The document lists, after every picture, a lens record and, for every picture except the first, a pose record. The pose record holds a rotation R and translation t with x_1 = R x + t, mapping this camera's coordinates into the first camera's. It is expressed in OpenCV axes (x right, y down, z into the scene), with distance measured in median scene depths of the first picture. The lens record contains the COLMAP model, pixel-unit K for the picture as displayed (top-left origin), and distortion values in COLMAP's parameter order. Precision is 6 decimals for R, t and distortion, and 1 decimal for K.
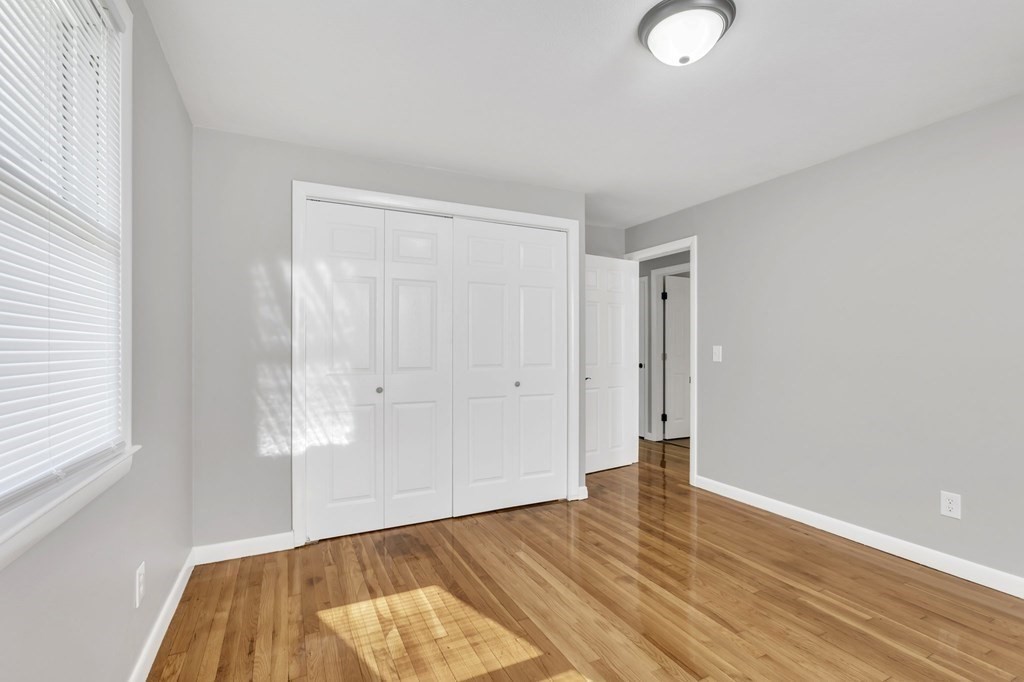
lens RADIAL K [[465.5, 0, 511.5], [0, 465.5, 356.1], [0, 0, 1]] dist [-0.001293, -0.000108]
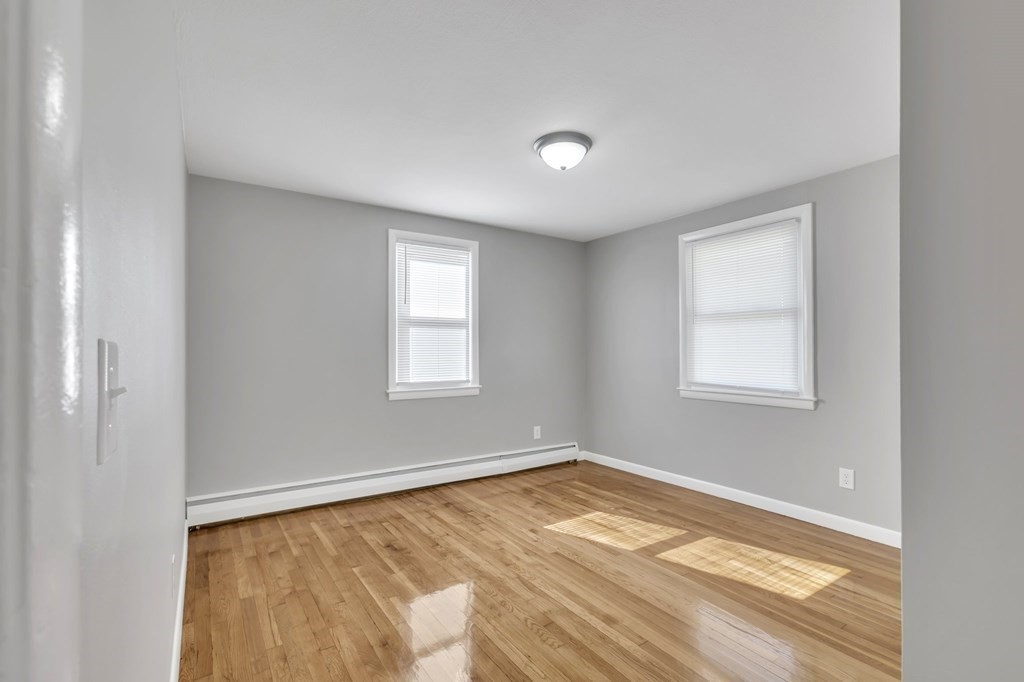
lens RADIAL K [[465.5, 0, 511.5], [0, 465.5, 356.1], [0, 0, 1]] dist [-0.001293, -0.000108]
pose [[-0.991800, 0.005862, -0.127663, 0.592659], [0.003348, 0.999796, 0.019901, -0.036199], [0.127754, 0.019310, -0.991618, 2.007676]]
